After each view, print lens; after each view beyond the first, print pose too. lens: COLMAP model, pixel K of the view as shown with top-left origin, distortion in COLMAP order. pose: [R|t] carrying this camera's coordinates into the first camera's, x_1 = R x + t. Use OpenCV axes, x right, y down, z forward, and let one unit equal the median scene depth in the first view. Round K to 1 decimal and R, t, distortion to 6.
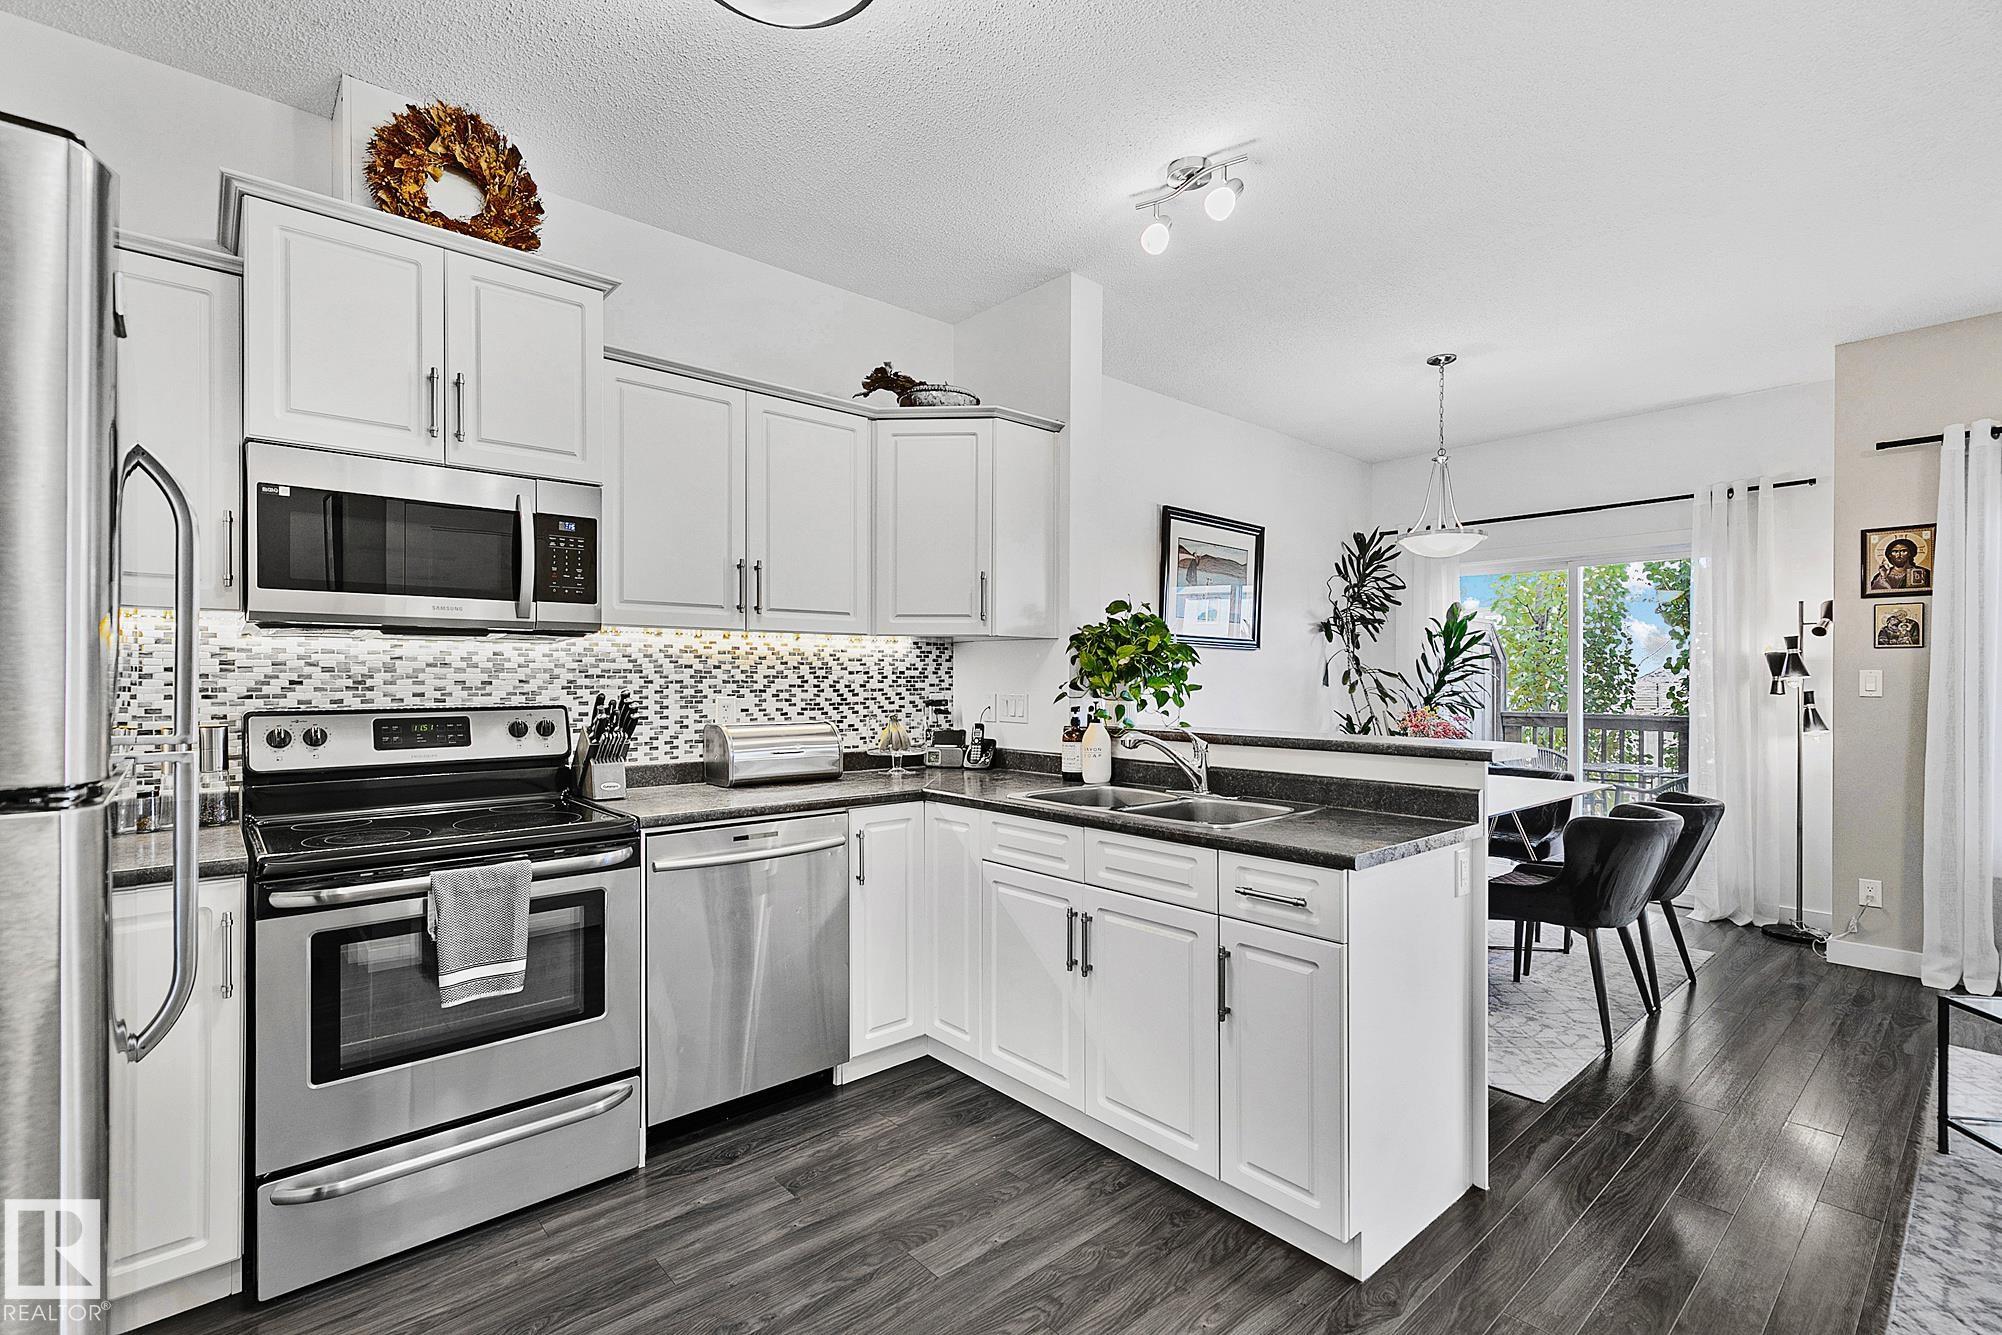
lens RADIAL K [[899.5, 0, 991.9], [0, 899.5, 678.2], [0, 0, 1]] dist [0.005027, -0.000067]
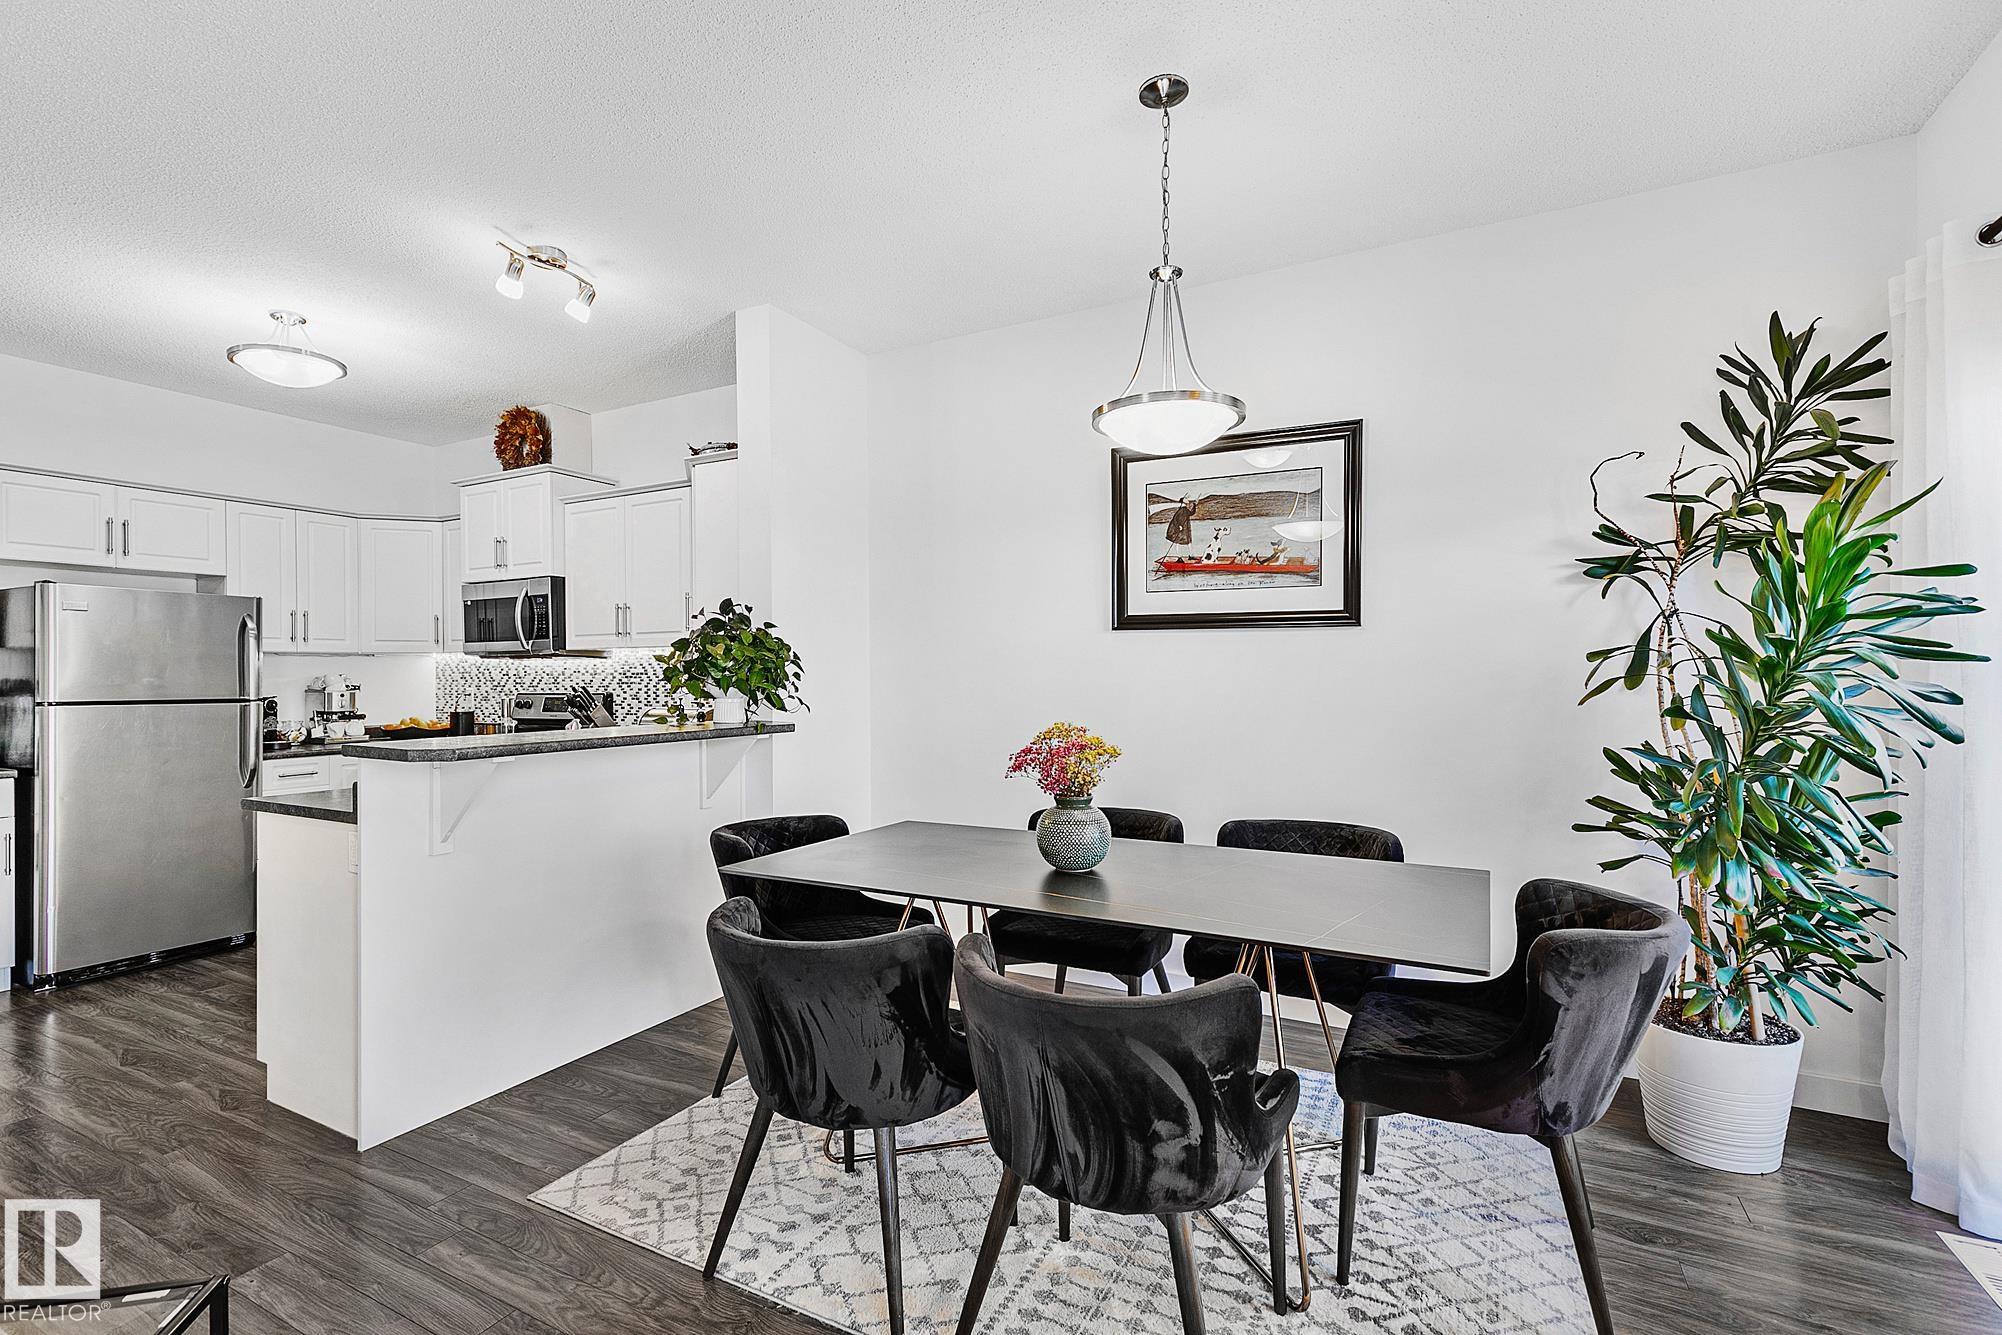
lens RADIAL K [[899.5, 0, 993.4], [0, 899.5, 677.0], [0, 0, 1]] dist [0.005027, -0.000067]
pose [[0.355489, -0.001064, -0.934680, 1.244310], [0.006000, 0.999981, 0.001144, 0.000270], [0.934661, -0.006015, 0.355489, 0.902143]]
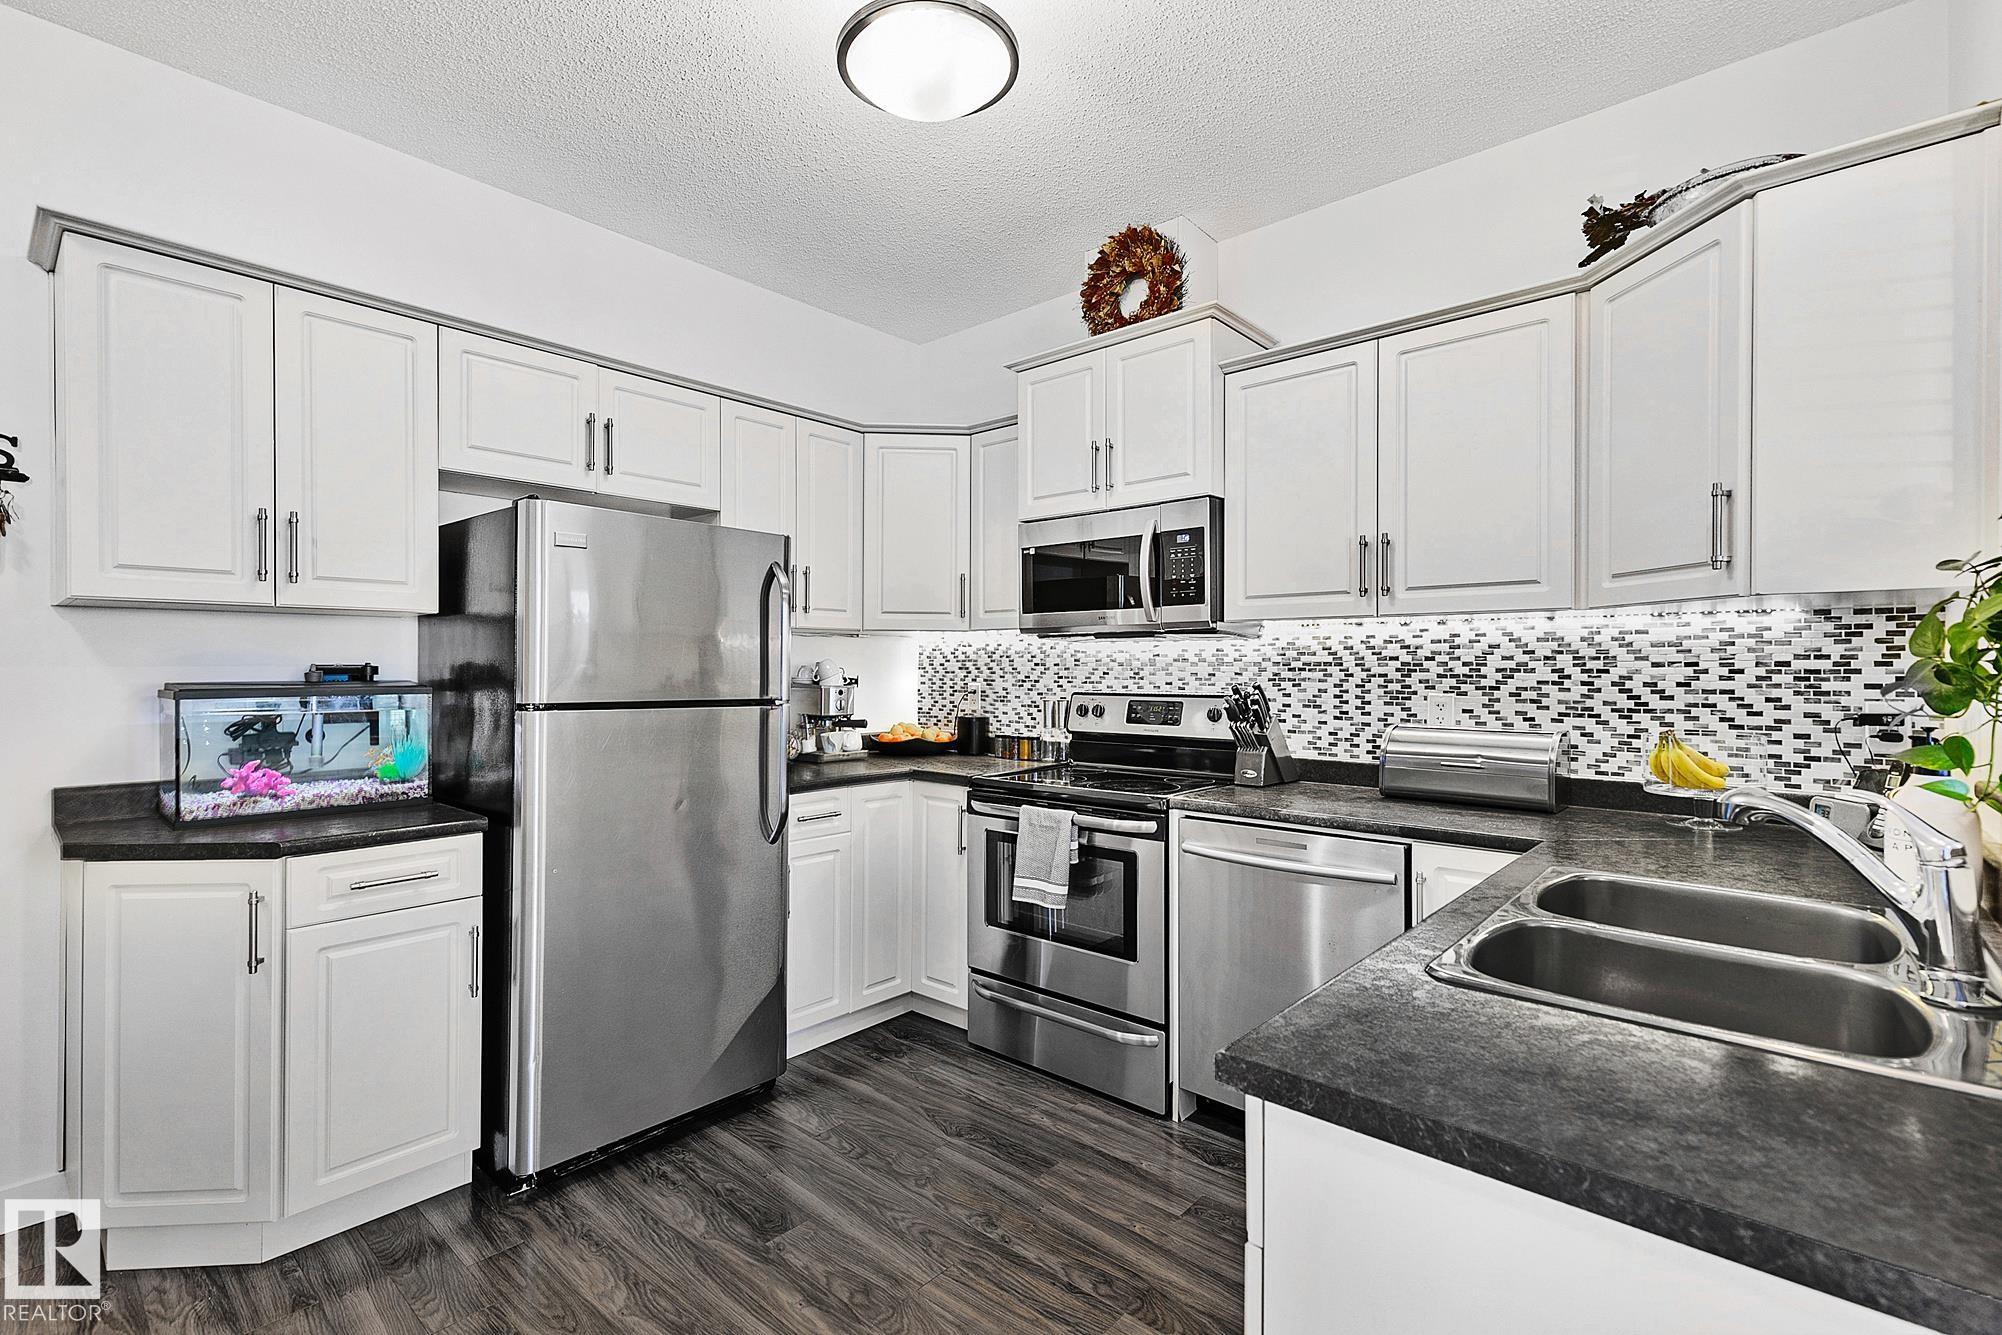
lens RADIAL K [[899.5, 0, 987.3], [0, 899.5, 666.9], [0, 0, 1]] dist [0.005027, -0.000067]
pose [[0.121343, -0.001997, -0.992609, 0.468204], [-0.003394, 0.999991, -0.002426, -0.000893], [0.992605, 0.003663, 0.121336, 0.453378]]
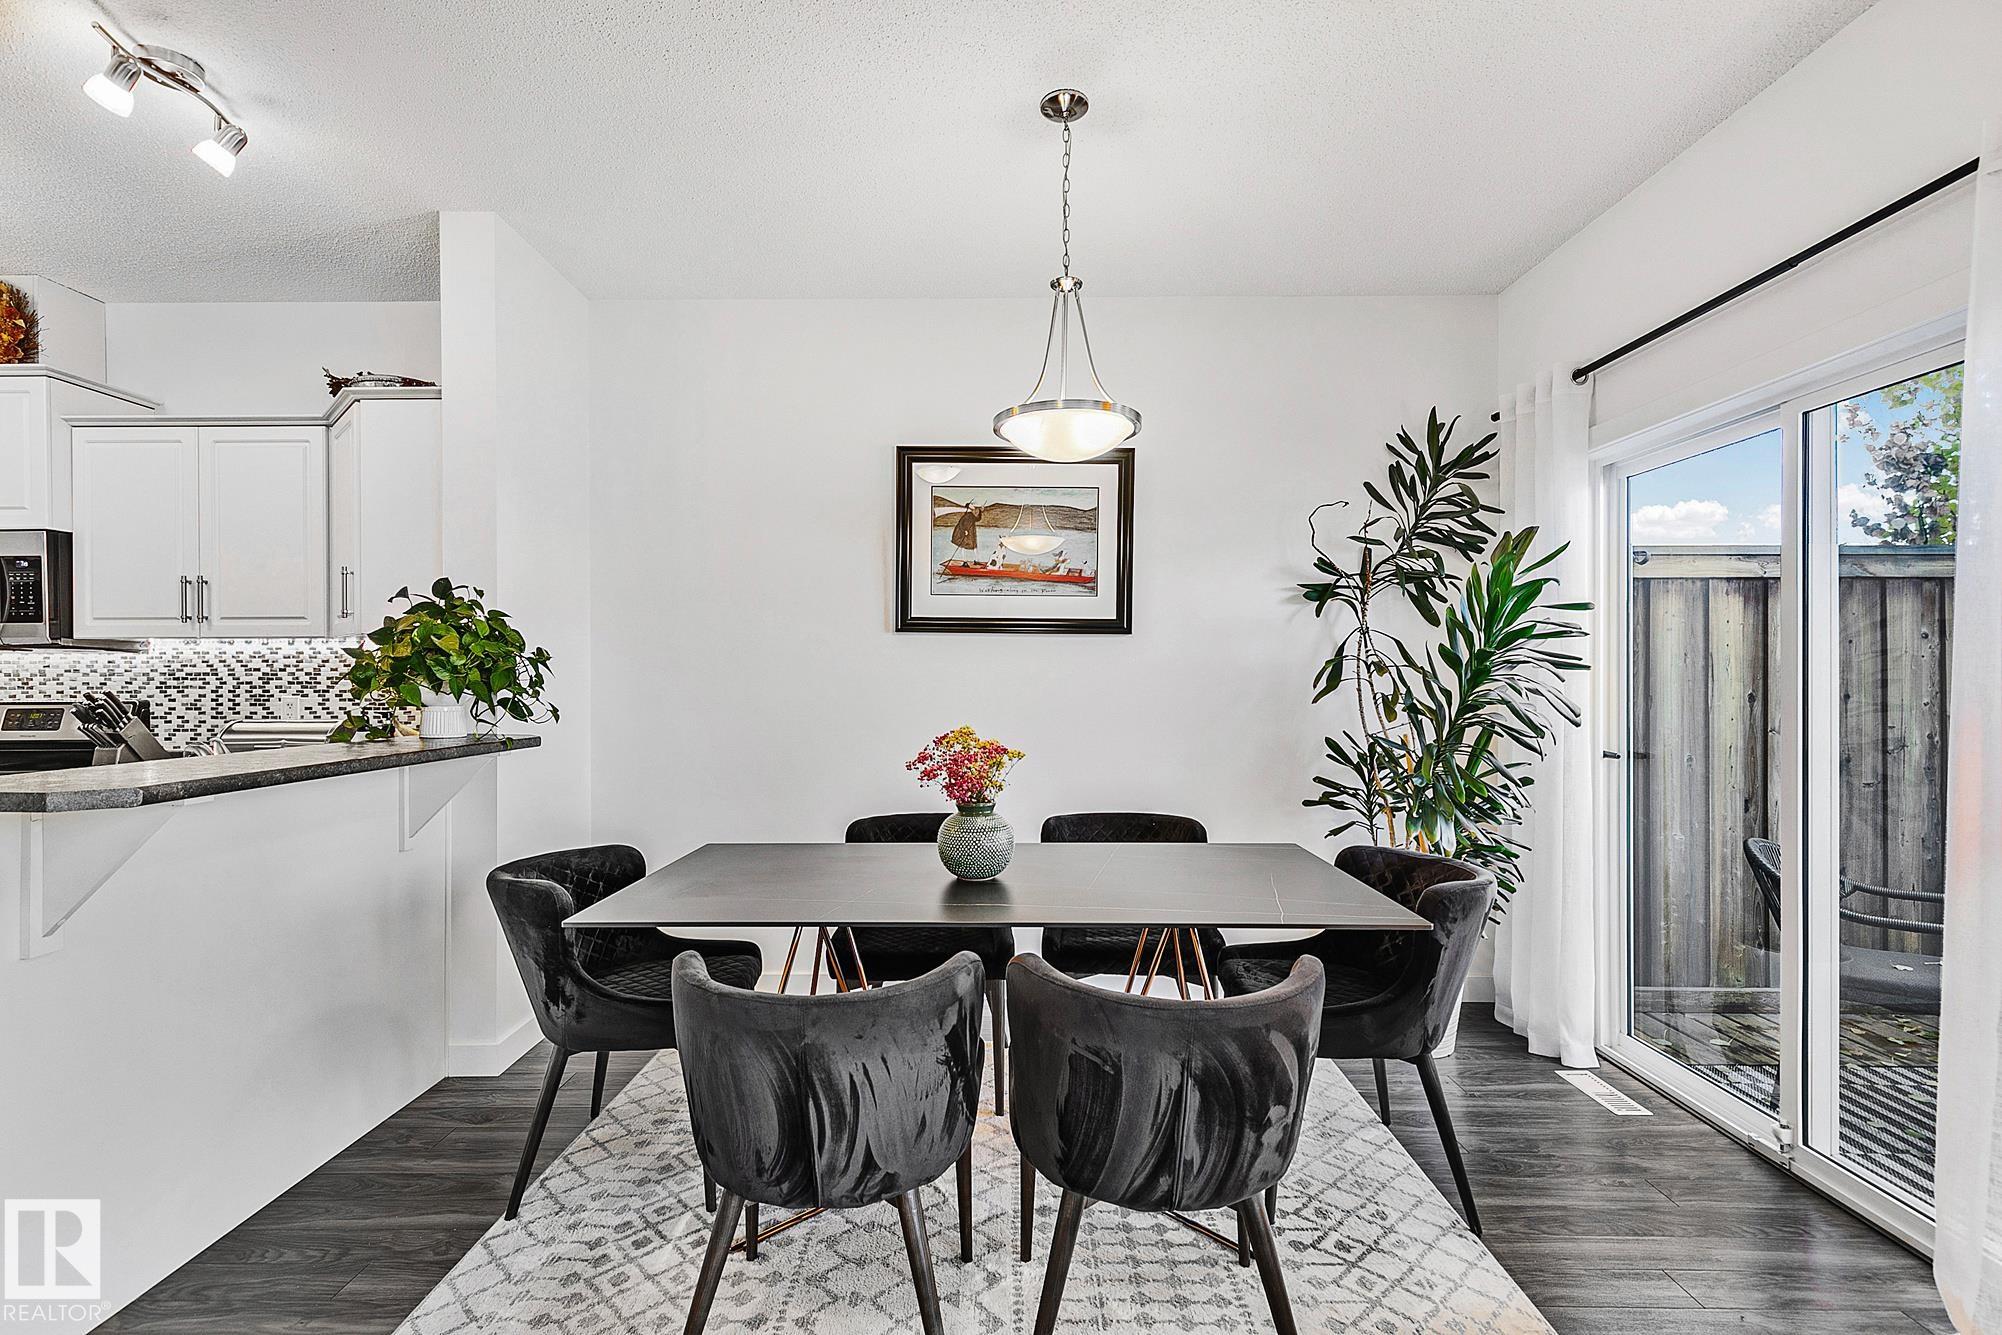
lens RADIAL K [[899.5, 0, 993.3], [0, 899.5, 676.1], [0, 0, 1]] dist [0.005027, -0.000067]
pose [[0.747168, -0.002660, -0.664629, 1.069007], [0.003195, 0.999995, -0.000410, -0.001110], [0.664627, -0.001817, 0.747173, 0.705537]]
